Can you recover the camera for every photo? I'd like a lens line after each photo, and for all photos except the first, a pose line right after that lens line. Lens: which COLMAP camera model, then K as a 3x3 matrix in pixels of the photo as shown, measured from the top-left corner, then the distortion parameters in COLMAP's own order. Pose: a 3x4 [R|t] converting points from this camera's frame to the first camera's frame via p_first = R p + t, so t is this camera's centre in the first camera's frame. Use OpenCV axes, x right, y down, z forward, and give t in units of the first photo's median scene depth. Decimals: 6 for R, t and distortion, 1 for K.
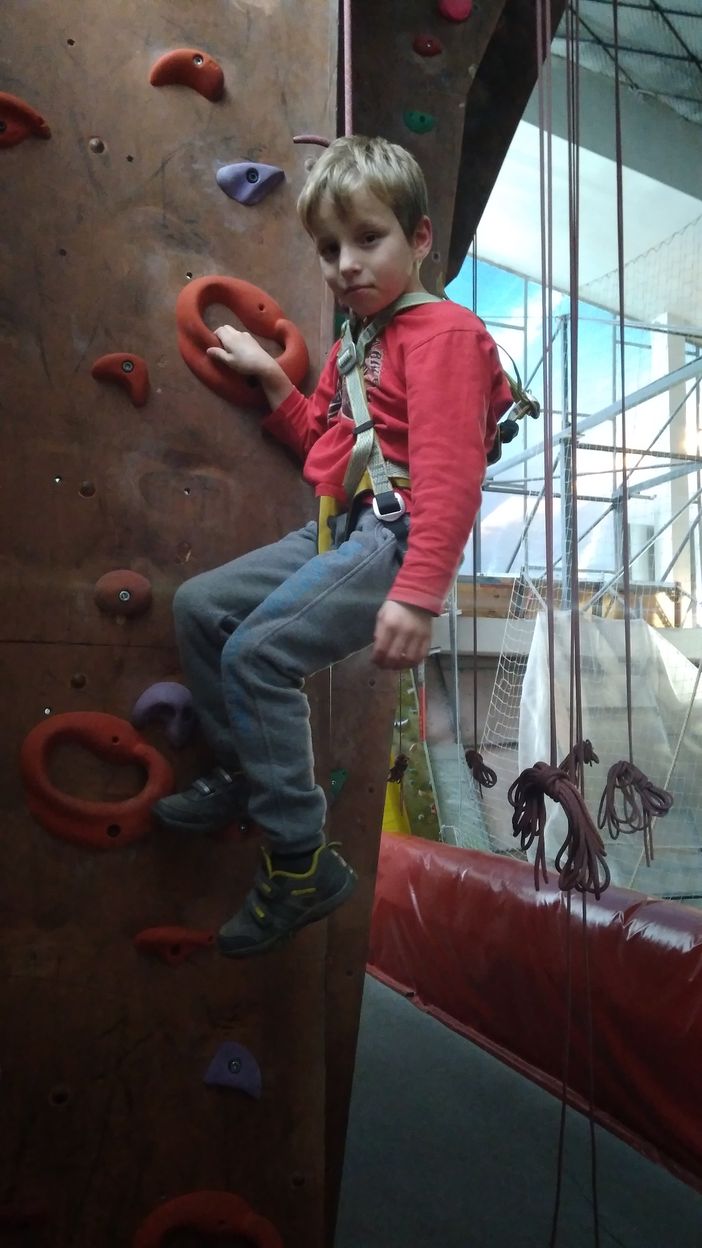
lens RADIAL K [[990.9, 0, 349.2], [0, 990.9, 618.1], [0, 0, 1]] dist [0.083326, -0.131832]
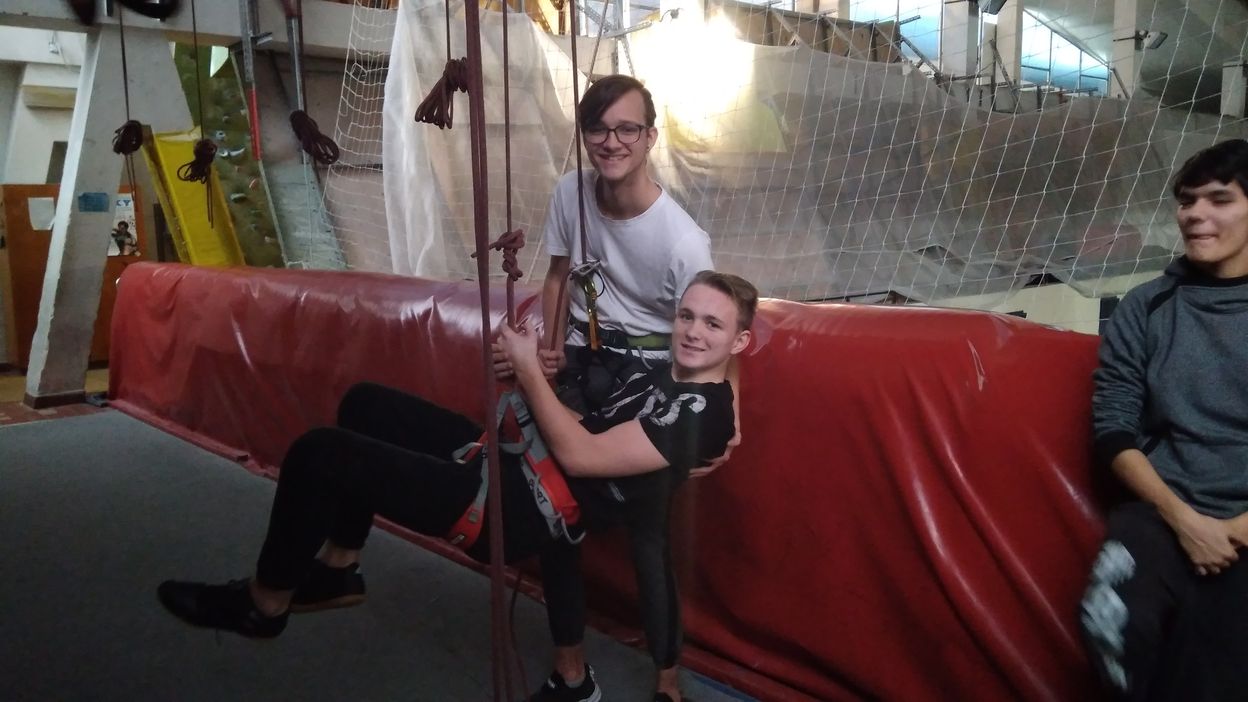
lens RADIAL K [[990.9, 0, 624.0], [0, 990.9, 351.0], [0, 0, 1]] dist [0.083326, -0.131832]
pose [[0.925189, -0.077485, 0.371512, 0.037358], [-0.016342, 0.969892, 0.242986, 0.074425], [-0.379154, -0.230879, 0.896068, 0.155490]]
